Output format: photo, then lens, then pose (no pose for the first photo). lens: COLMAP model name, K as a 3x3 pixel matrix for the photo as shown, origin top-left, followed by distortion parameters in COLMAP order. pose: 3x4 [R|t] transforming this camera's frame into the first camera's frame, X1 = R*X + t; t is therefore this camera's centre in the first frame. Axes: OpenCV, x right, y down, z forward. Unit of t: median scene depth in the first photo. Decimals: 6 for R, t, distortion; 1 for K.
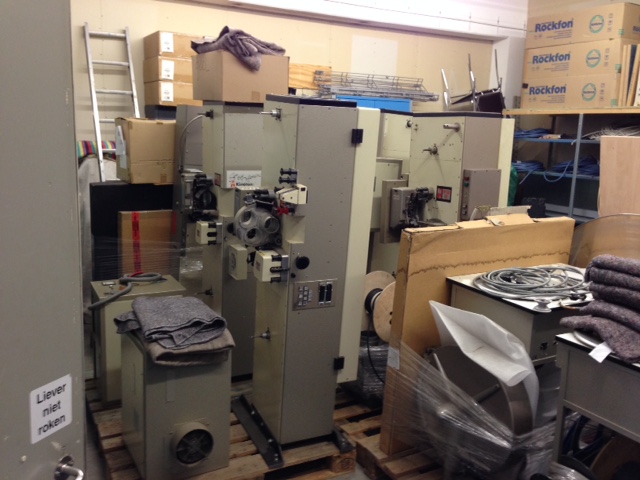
lens RADIAL K [[589.5, 0, 318.9], [0, 589.5, 222.5], [0, 0, 1]] dist [0.192116, -0.336526]
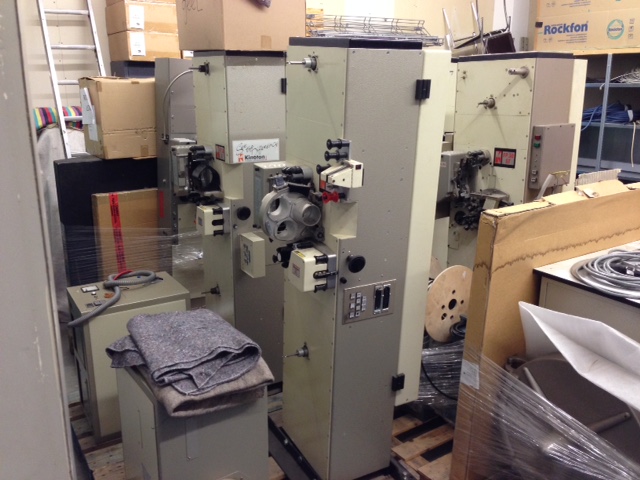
lens RADIAL K [[589.5, 0, 318.9], [0, 589.5, 222.5], [0, 0, 1]] dist [0.192116, -0.336526]
pose [[0.997391, -0.050849, 0.051232, -0.088201], [0.046907, 0.996049, 0.075404, -0.034426], [-0.054864, -0.072805, 0.995836, 0.204797]]
